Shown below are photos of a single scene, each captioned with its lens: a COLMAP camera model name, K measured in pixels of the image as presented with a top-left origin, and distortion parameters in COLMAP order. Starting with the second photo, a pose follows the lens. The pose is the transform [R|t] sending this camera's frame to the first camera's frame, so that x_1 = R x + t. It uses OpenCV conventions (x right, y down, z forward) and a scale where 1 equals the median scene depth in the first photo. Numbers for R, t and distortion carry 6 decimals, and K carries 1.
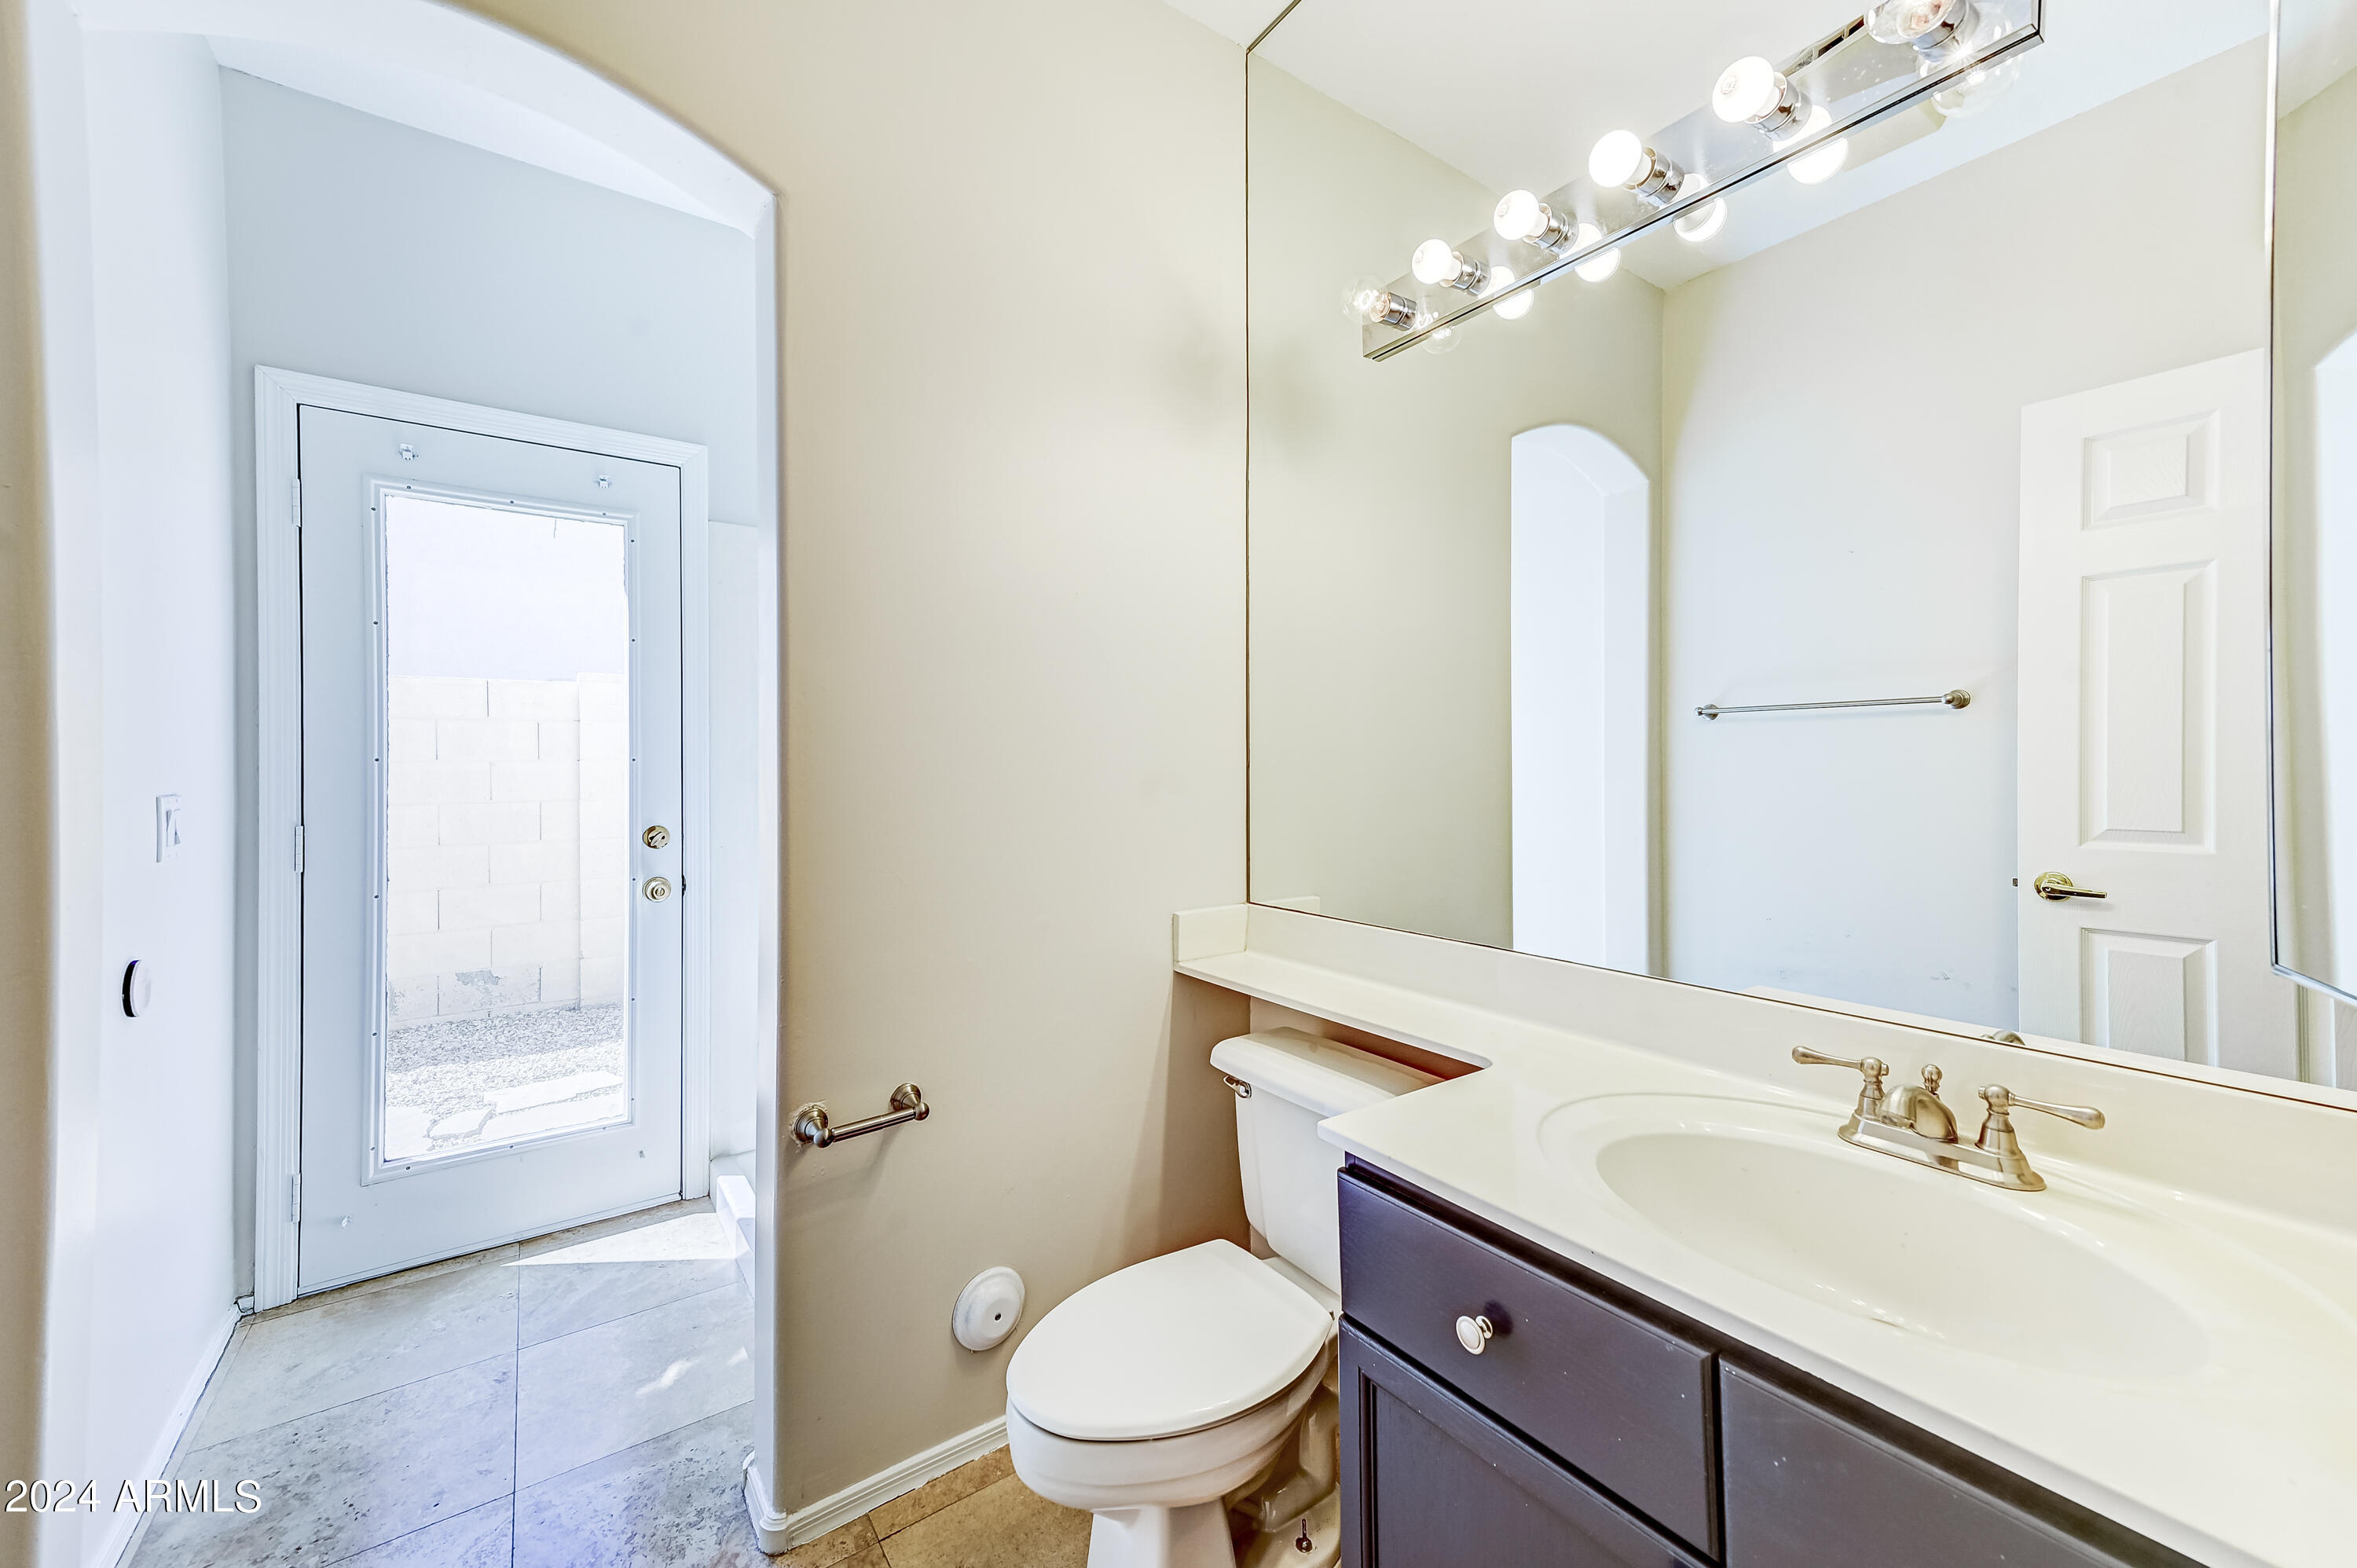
lens RADIAL K [[914.7, 0, 1178.5], [0, 914.7, 784.0], [0, 0, 1]] dist [0.020153, 0.000066]
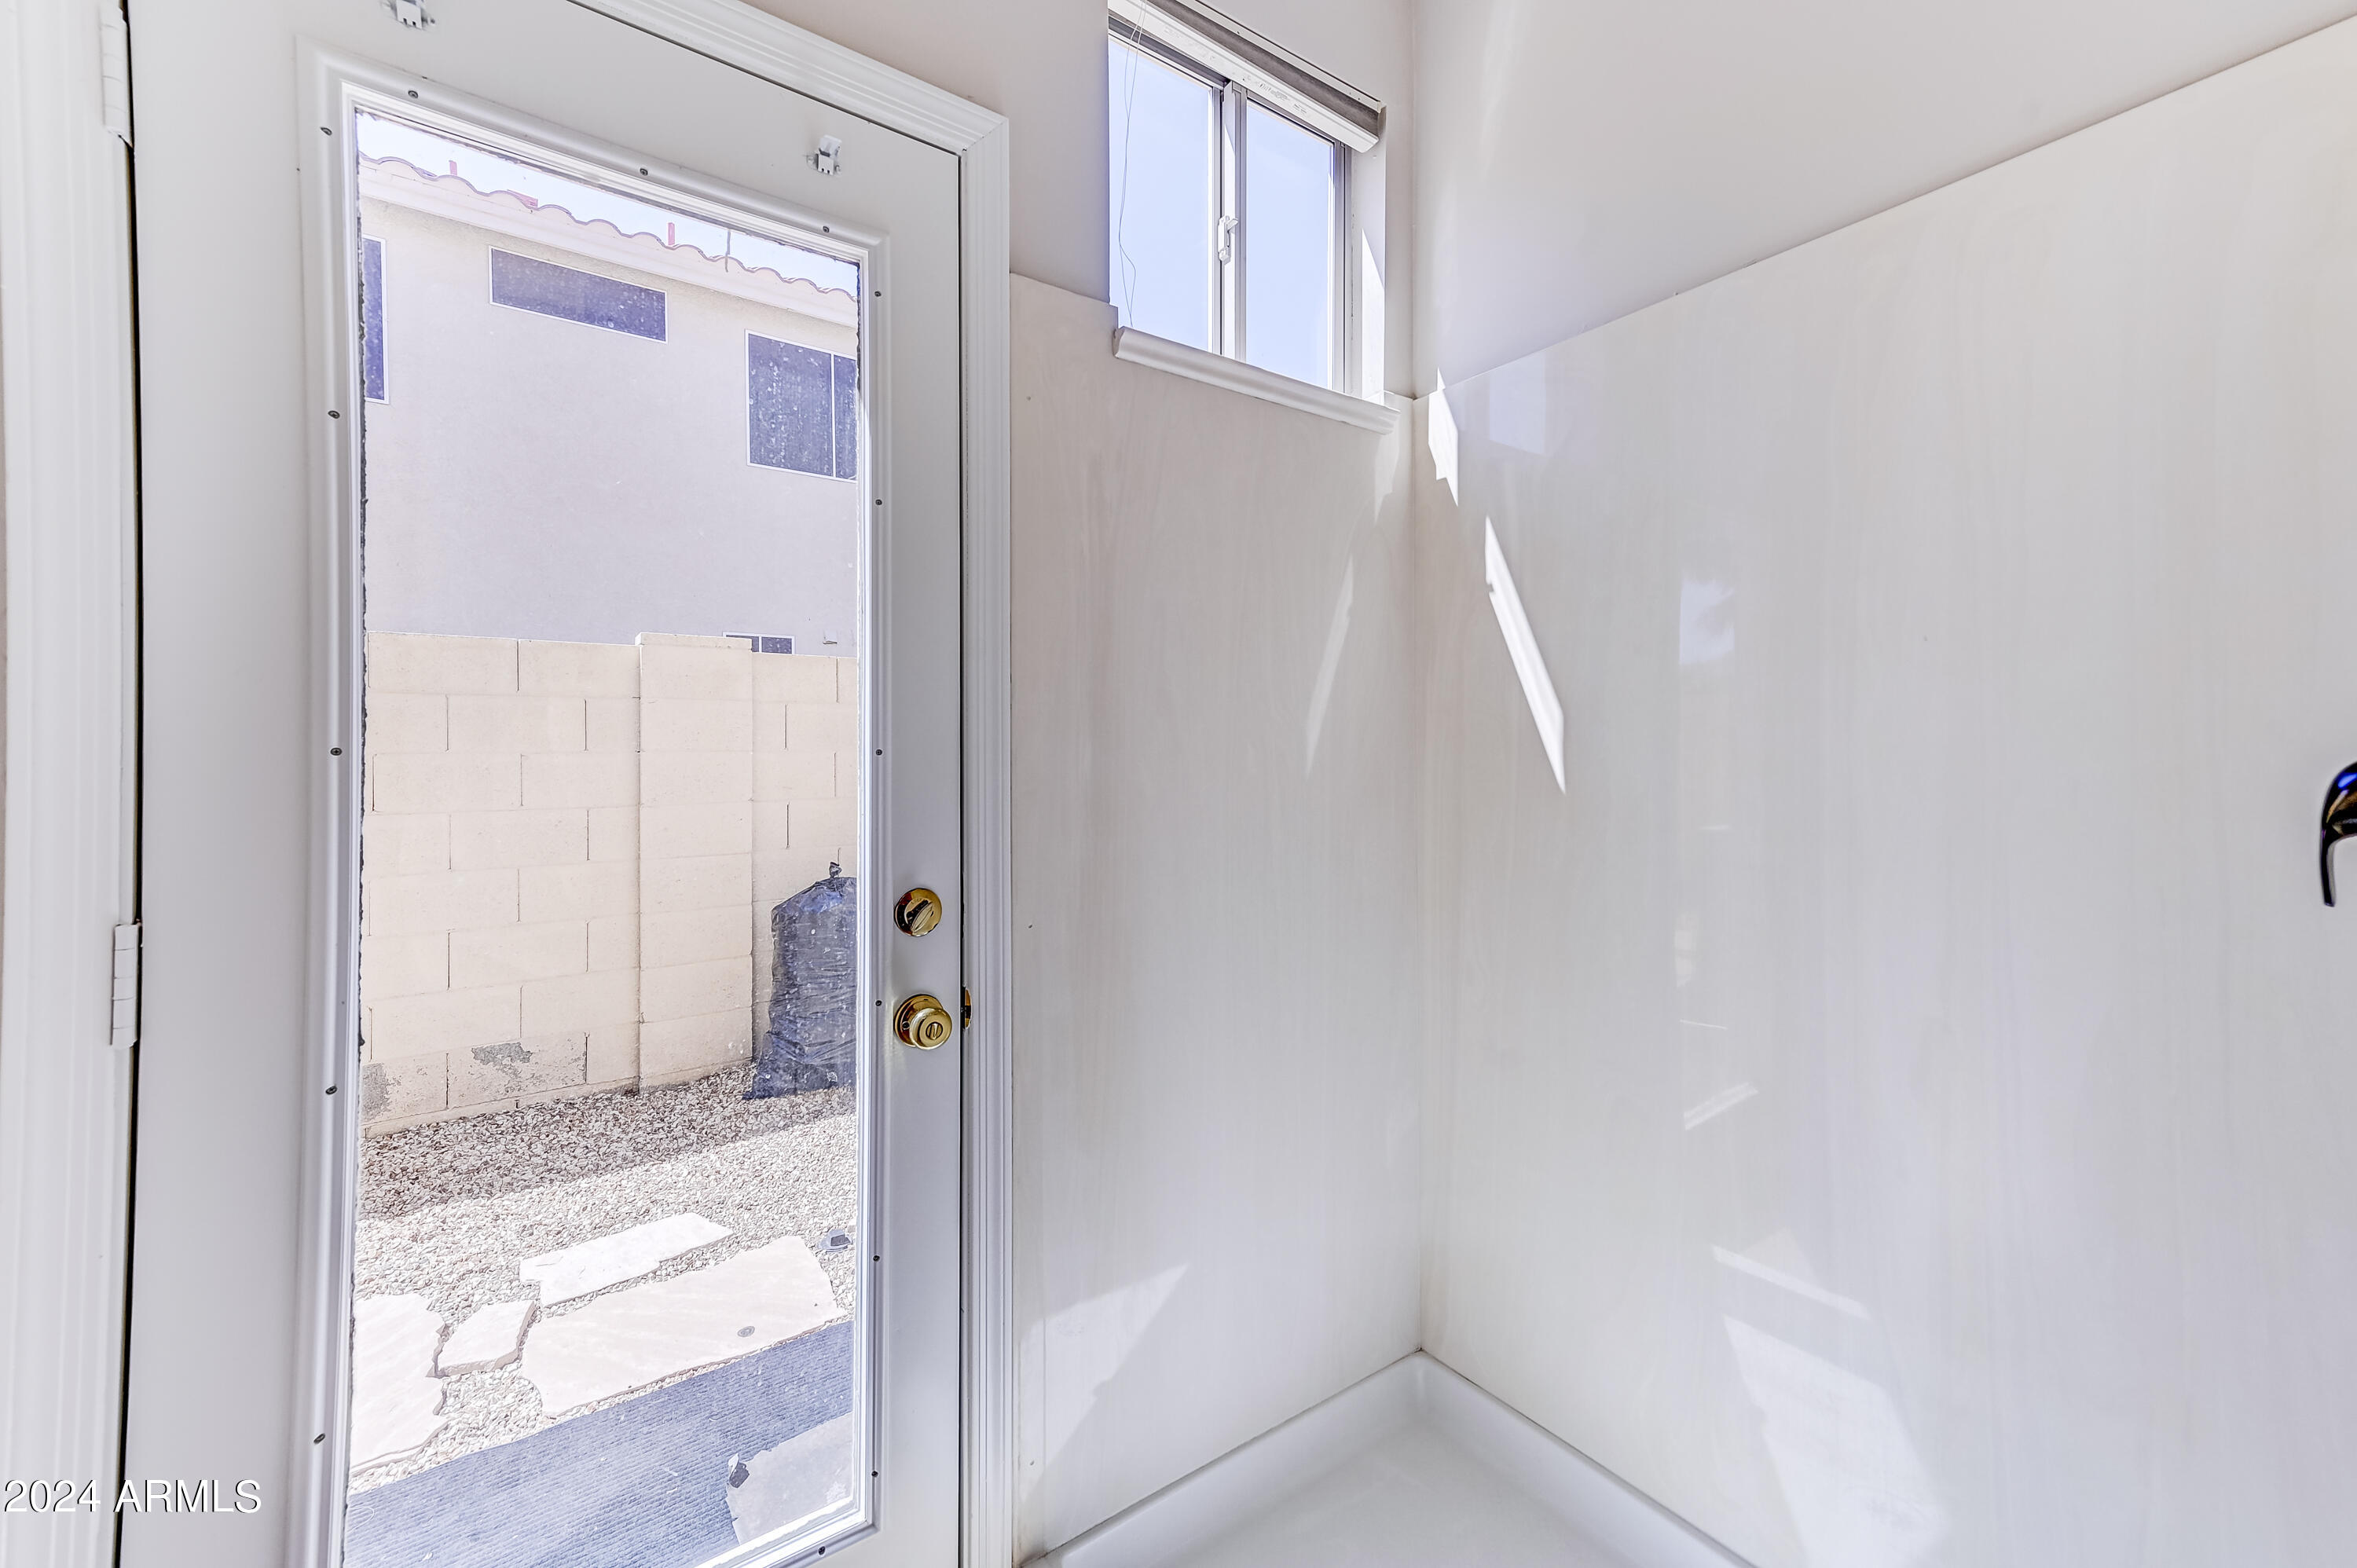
lens RADIAL K [[920.9, 0, 1180.1], [0, 920.9, 769.6], [0, 0, 1]] dist [0.020358, 0.000399]
pose [[0.999999, 0.000123, -0.001424, -0.278605], [-0.000133, 0.999978, -0.006671, -0.008886], [0.001424, 0.006671, 0.999977, 0.334052]]
